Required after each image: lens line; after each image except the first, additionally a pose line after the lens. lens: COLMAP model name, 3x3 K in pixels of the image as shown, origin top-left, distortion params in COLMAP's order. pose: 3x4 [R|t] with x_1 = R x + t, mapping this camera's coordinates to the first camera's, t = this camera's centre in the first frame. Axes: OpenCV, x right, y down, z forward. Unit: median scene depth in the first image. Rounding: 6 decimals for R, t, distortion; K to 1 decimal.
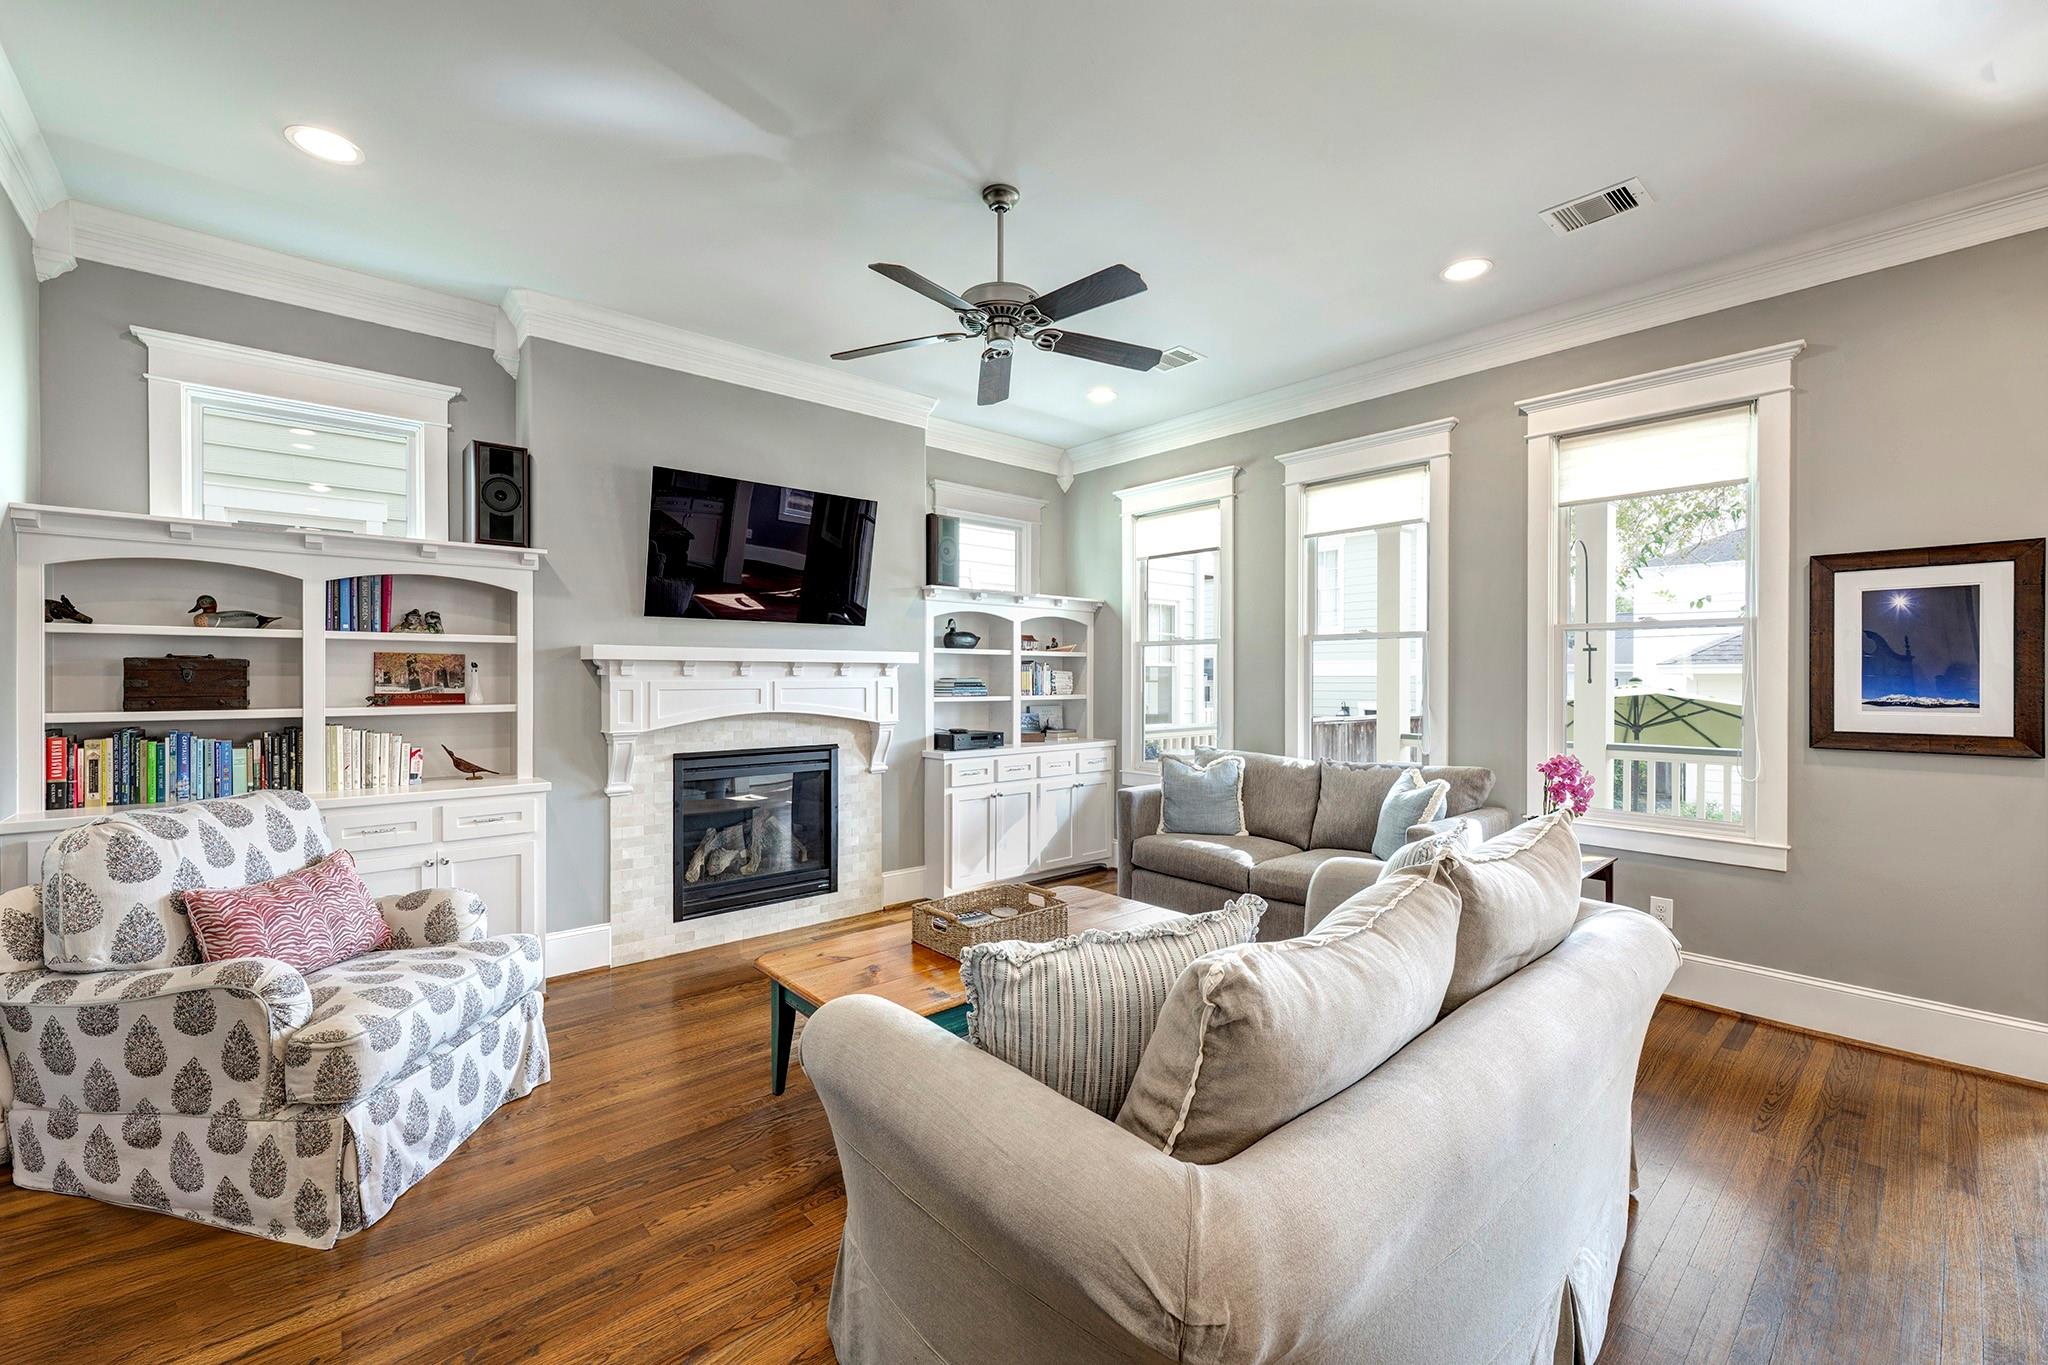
lens RADIAL K [[823.1, 0, 1015.2], [0, 823.1, 678.4], [0, 0, 1]] dist [0.000506, 0.000137]
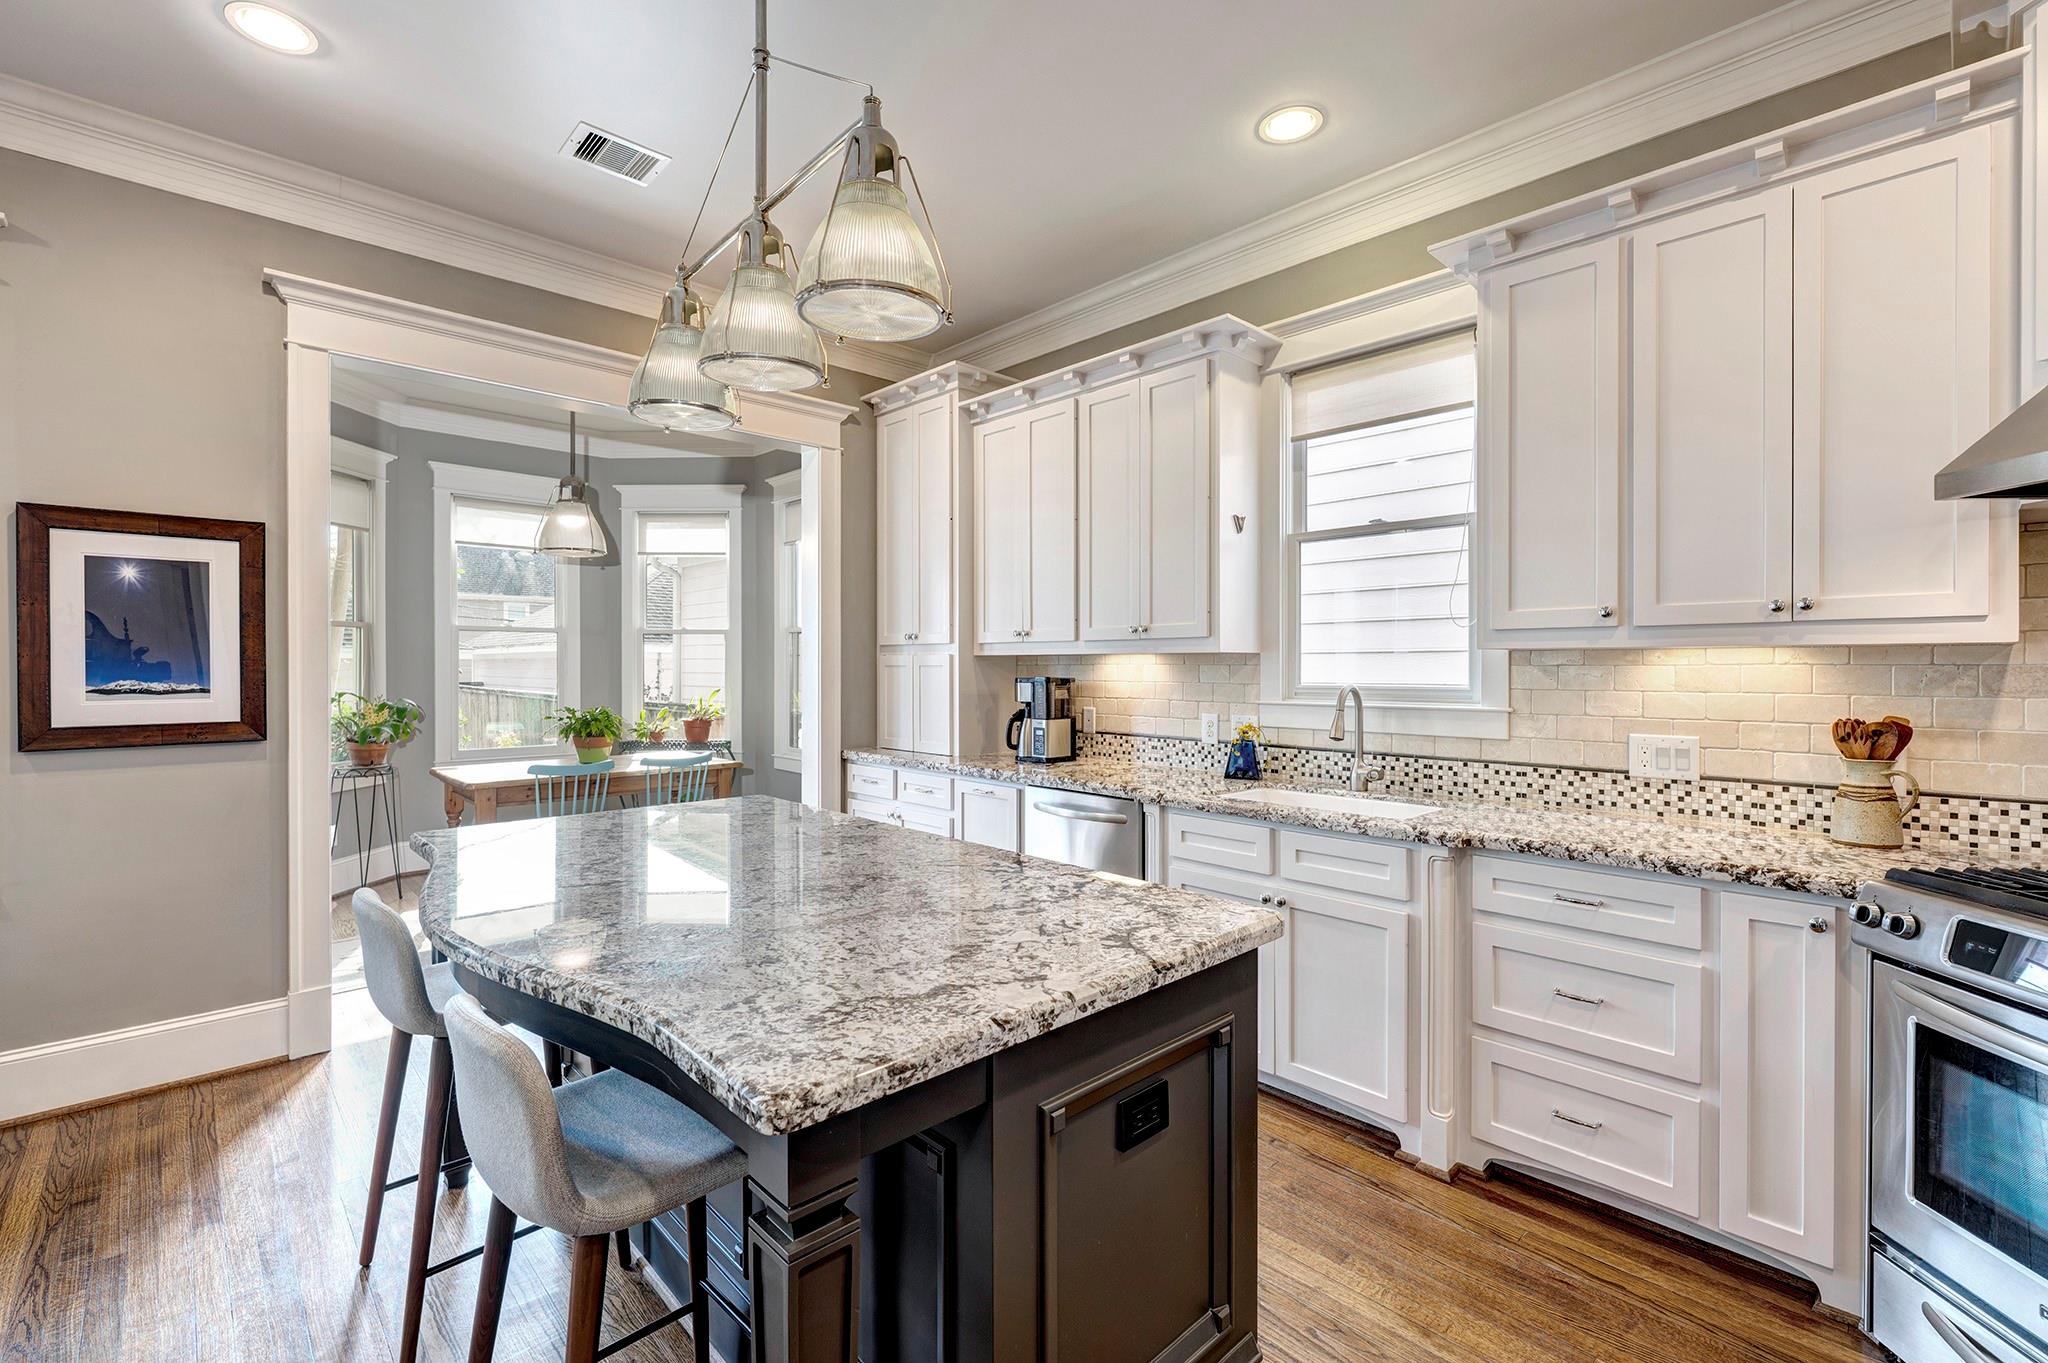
lens RADIAL K [[904.2, 0, 1019.0], [0, 904.2, 672.9], [0, 0, 1]] dist [-0.001595, 0.000492]
pose [[-0.037998, -0.009839, 0.999229, 0.083090], [0.001866, 0.999949, 0.009917, 0.003799], [-0.999276, 0.002241, -0.037978, 0.093701]]
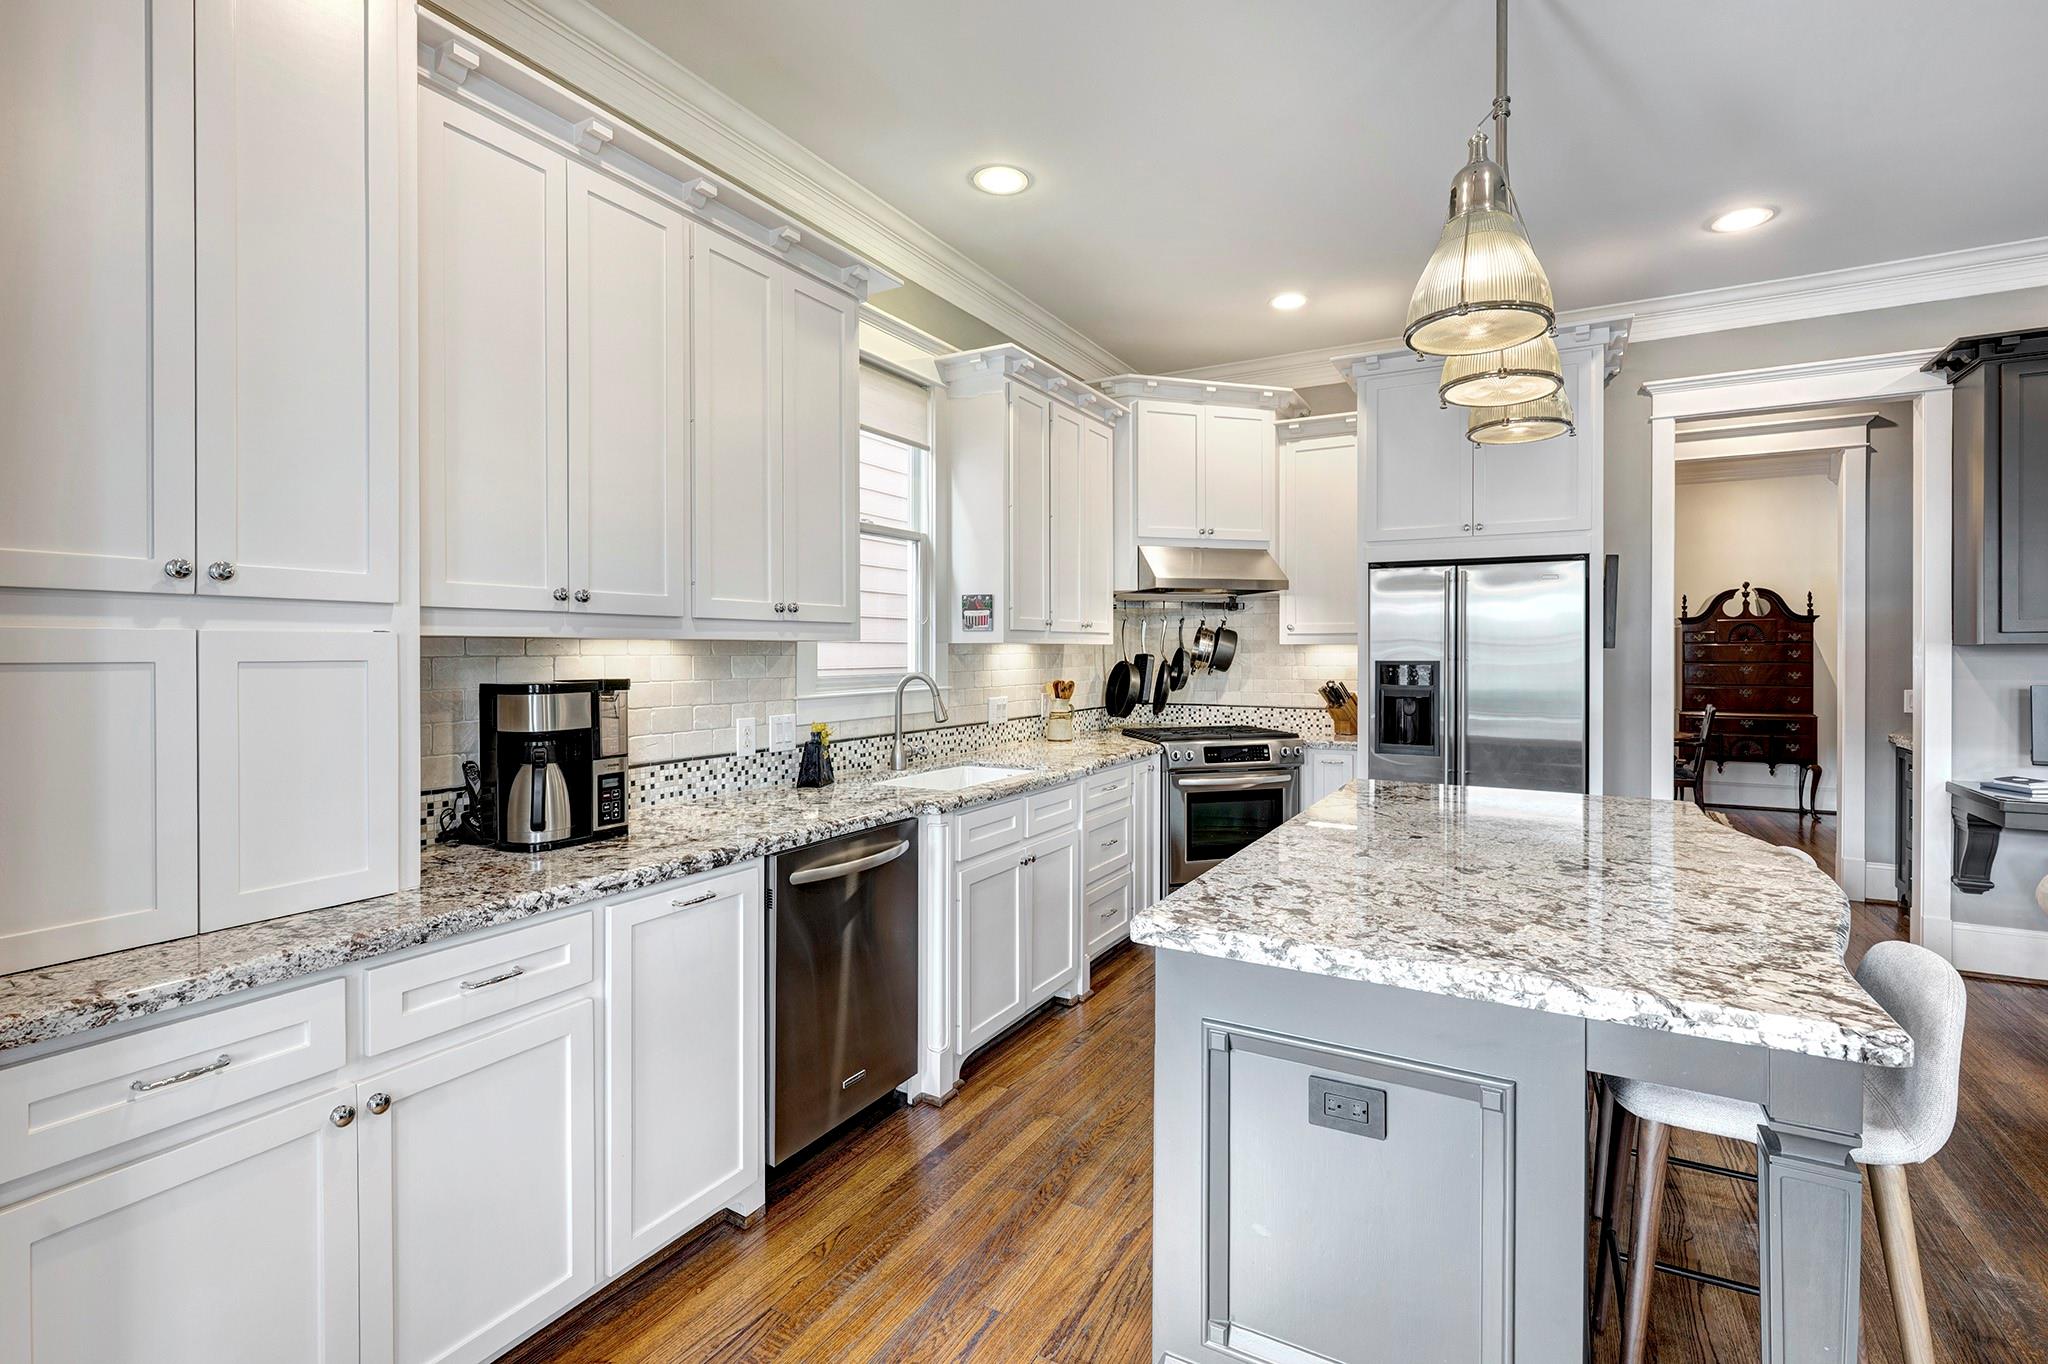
lens RADIAL K [[921.4, 0, 1025.6], [0, 921.4, 656.3], [0, 0, 1]] dist [-0.000516, 0.000147]
pose [[-0.943292, 0.001271, -0.331961, 1.153175], [-0.001174, 0.999974, 0.007163, -0.000210], [0.331961, 0.007147, -0.943266, 0.701787]]
